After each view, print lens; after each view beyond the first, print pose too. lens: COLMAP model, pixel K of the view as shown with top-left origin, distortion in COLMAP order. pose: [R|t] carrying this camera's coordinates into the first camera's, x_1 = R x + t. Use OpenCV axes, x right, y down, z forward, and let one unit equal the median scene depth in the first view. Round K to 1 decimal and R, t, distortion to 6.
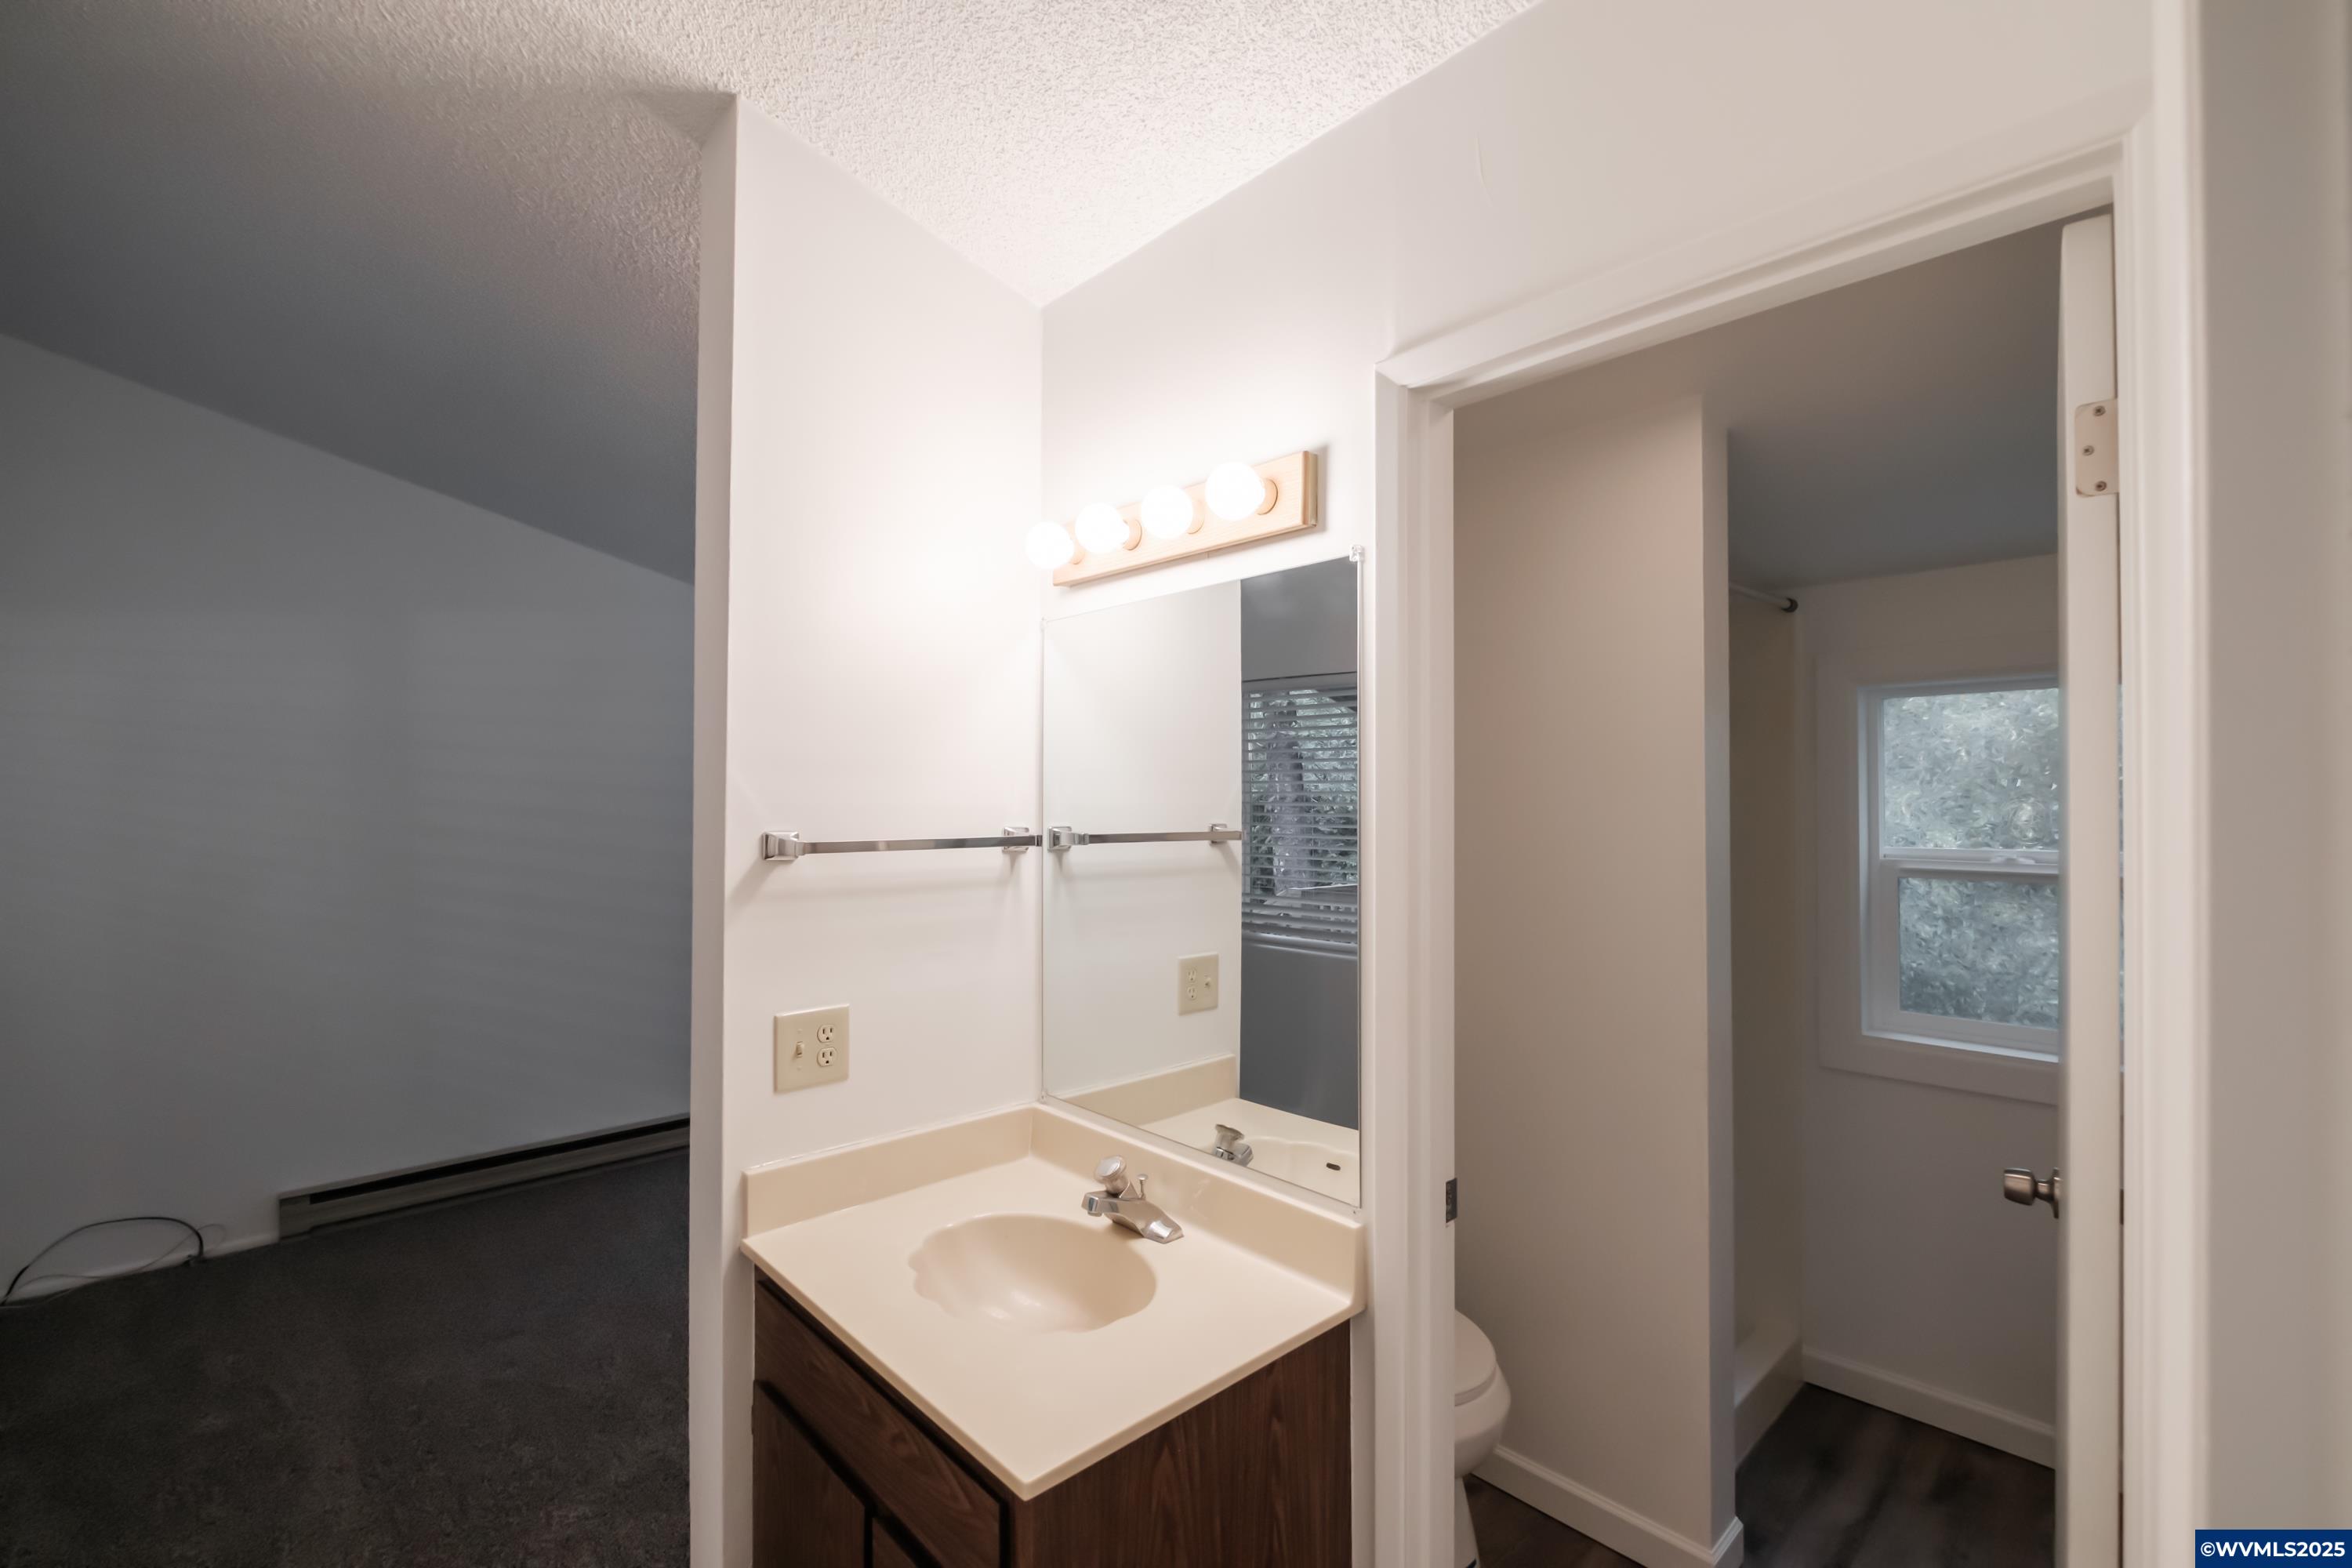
lens RADIAL K [[1023.4, 0, 1177.1], [0, 1023.4, 790.3], [0, 0, 1]] dist [-0.005261, -0.004038]
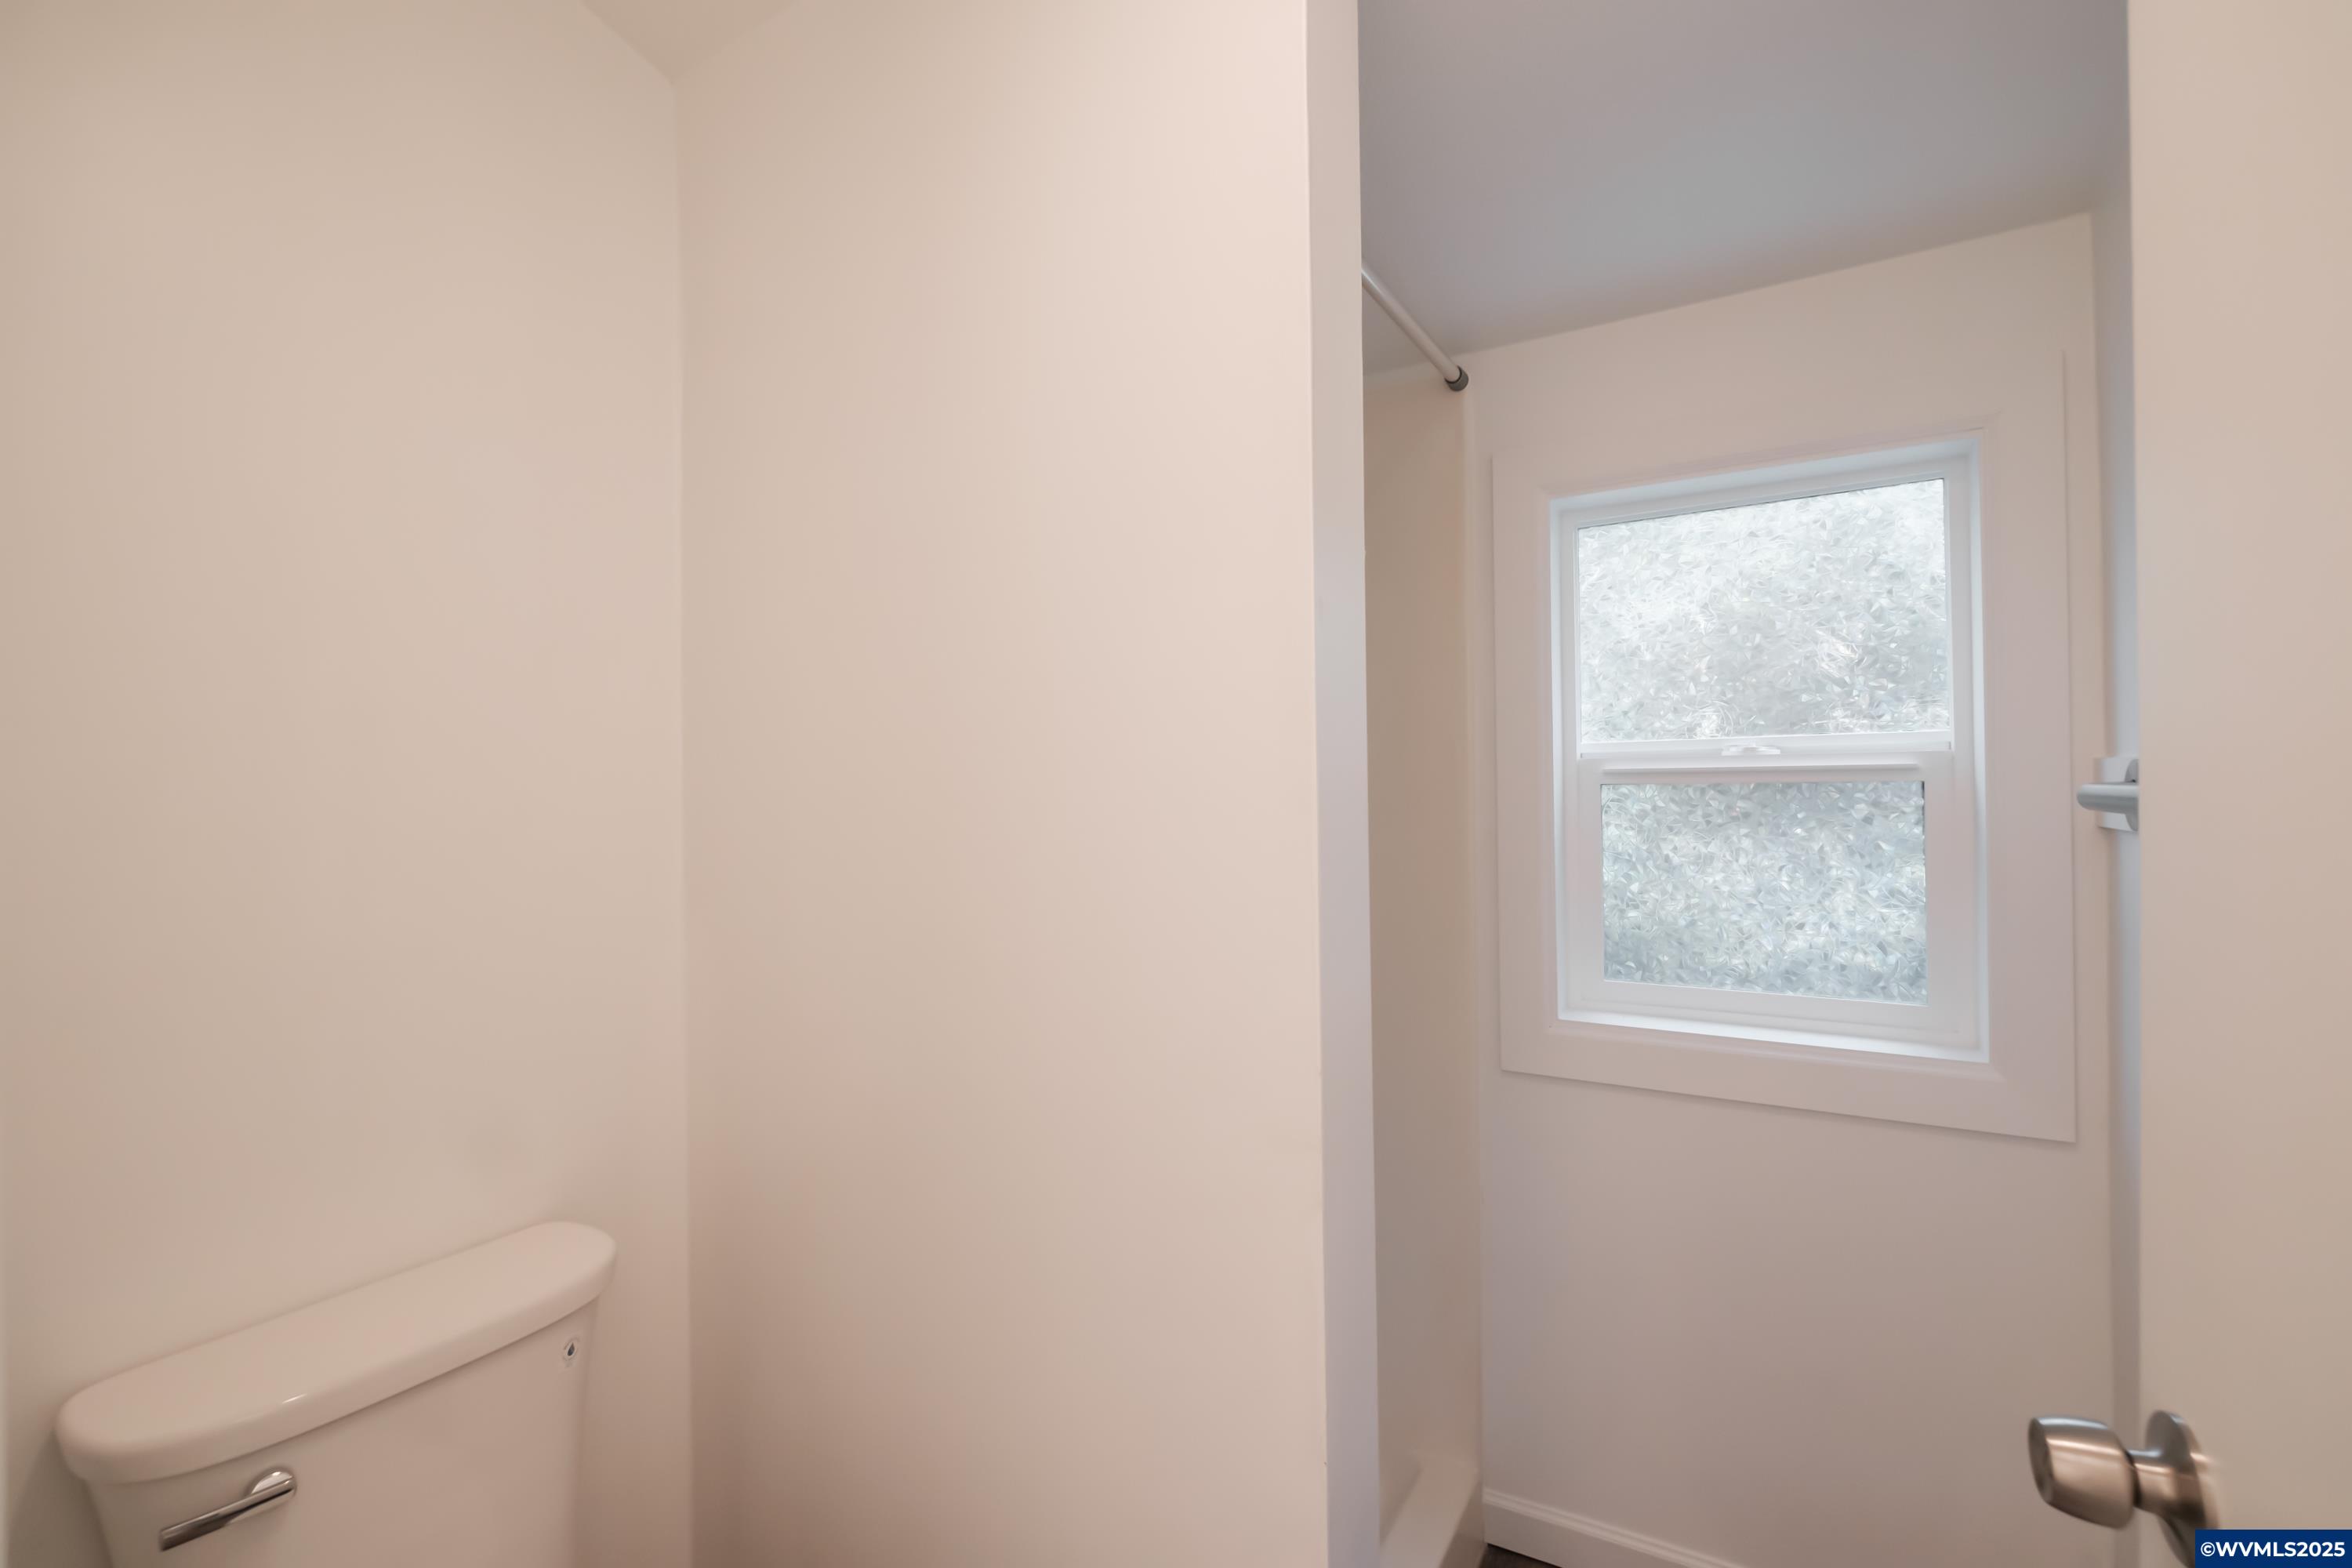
lens RADIAL K [[1023.4, 0, 1170.7], [0, 1023.4, 783.9], [0, 0, 1]] dist [-0.005261, -0.004038]
pose [[0.960237, -0.008238, 0.279064, 0.239111], [0.008475, 0.999964, 0.000359, 0.082219], [-0.279057, 0.002020, 0.960272, 0.422863]]
